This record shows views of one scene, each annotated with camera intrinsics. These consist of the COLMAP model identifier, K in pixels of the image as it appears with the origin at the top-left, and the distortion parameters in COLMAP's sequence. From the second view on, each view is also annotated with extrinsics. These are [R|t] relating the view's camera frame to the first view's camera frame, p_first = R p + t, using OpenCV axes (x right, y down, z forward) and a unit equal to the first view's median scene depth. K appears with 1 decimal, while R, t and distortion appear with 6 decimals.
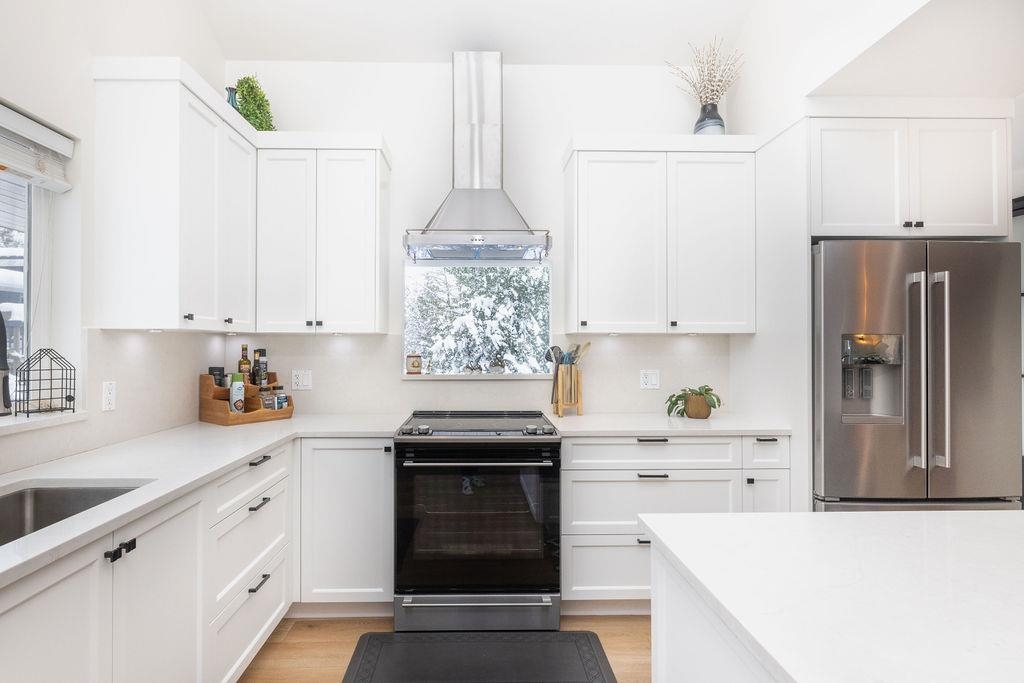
lens RADIAL K [[1034.6, 0, 513.7], [0, 1034.6, 316.3], [0, 0, 1]] dist [-0.018677, 0.000000]
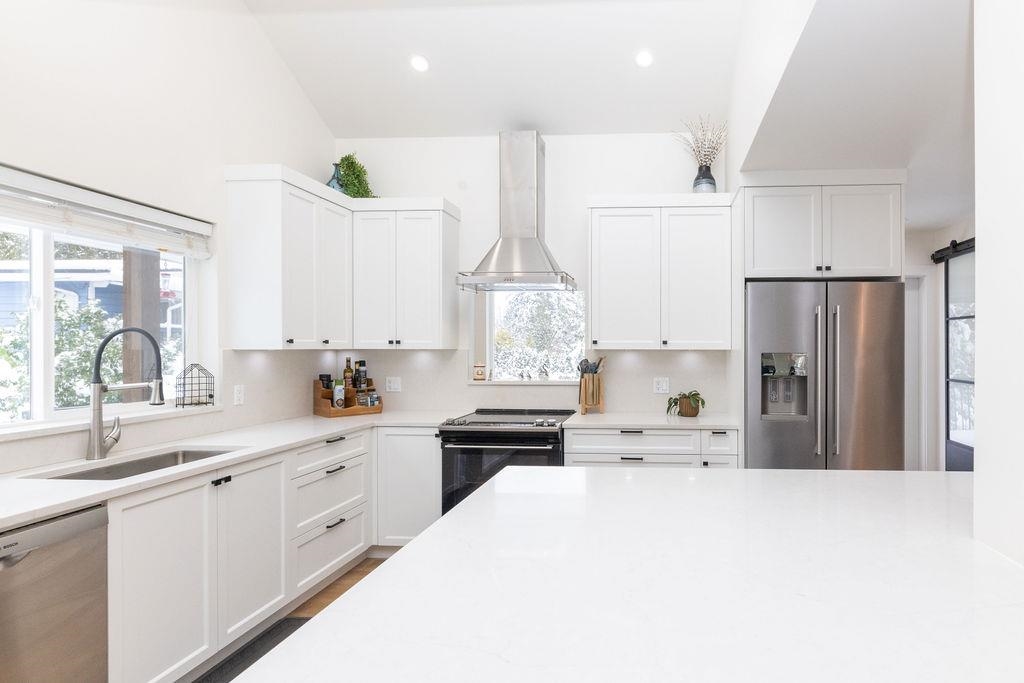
lens RADIAL K [[1043.0, 0, 512.3], [0, 1043.0, 344.6], [0, 0, 1]] dist [-0.021907, 0.000000]
pose [[0.985522, 0.000007, -0.169548, 0.186968], [0.004151, 0.999699, 0.024171, -0.021986], [0.169498, -0.024525, 0.985225, -0.303312]]
